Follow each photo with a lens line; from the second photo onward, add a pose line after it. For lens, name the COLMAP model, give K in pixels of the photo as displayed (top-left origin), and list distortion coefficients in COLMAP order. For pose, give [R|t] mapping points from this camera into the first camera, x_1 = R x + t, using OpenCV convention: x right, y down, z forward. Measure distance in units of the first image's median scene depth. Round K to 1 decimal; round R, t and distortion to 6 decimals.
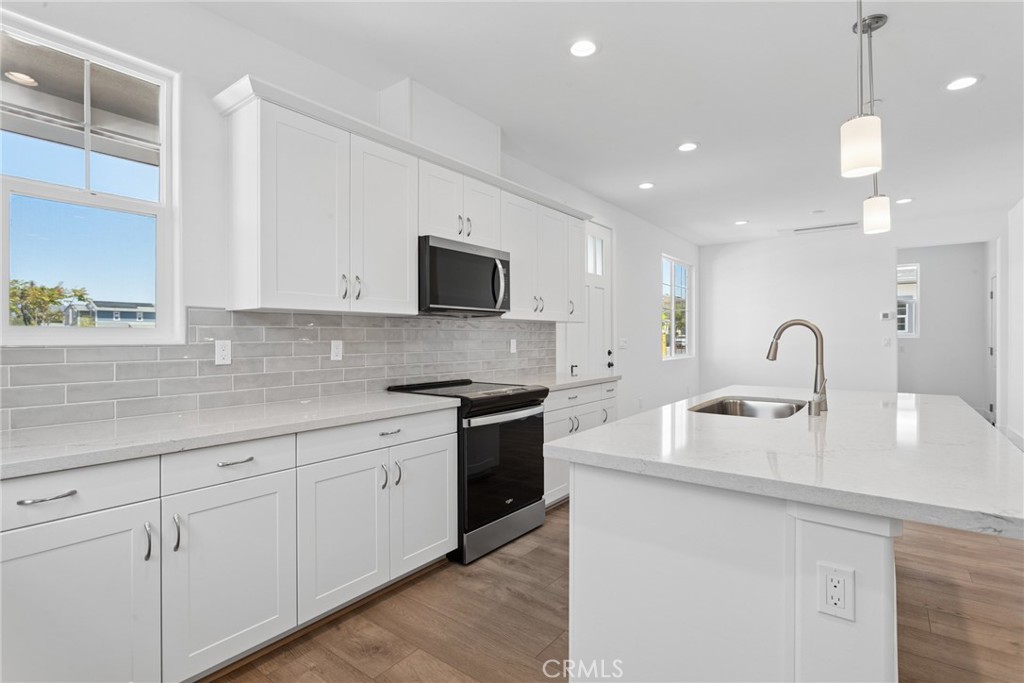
lens RADIAL K [[494.5, 0, 511.9], [0, 494.5, 335.6], [0, 0, 1]] dist [-0.003164, 0.000493]
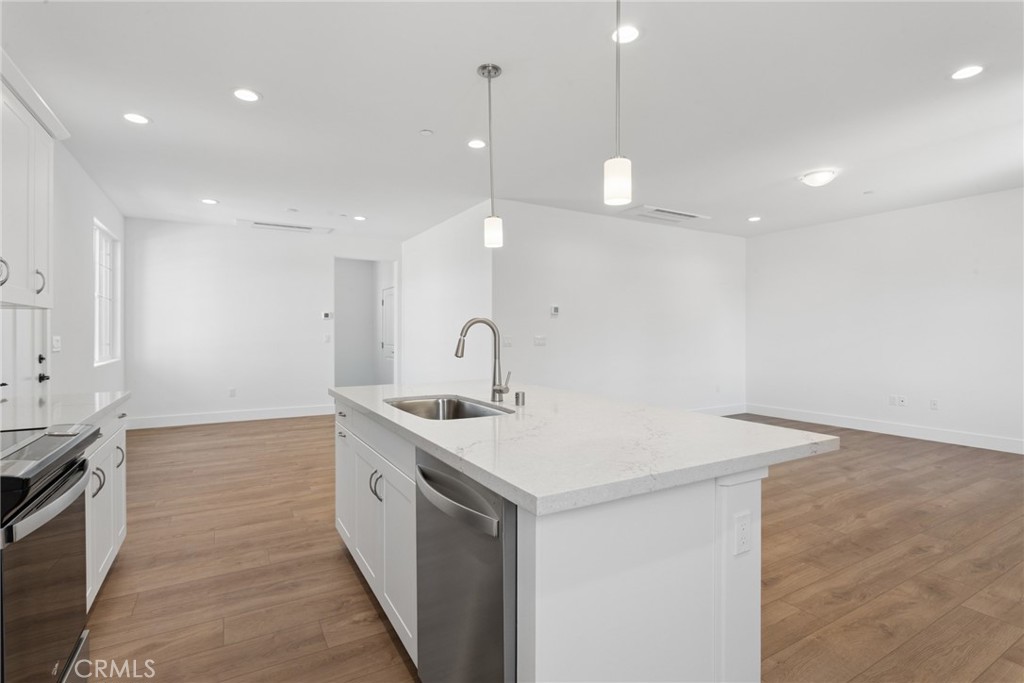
lens RADIAL K [[494.5, 0, 511.9], [0, 494.5, 335.6], [0, 0, 1]] dist [-0.003164, 0.000493]
pose [[0.386897, -0.001787, 0.922121, -0.158146], [-0.003989, 0.999986, 0.003611, 0.000731], [-0.922114, -0.005076, 0.386885, 0.220993]]
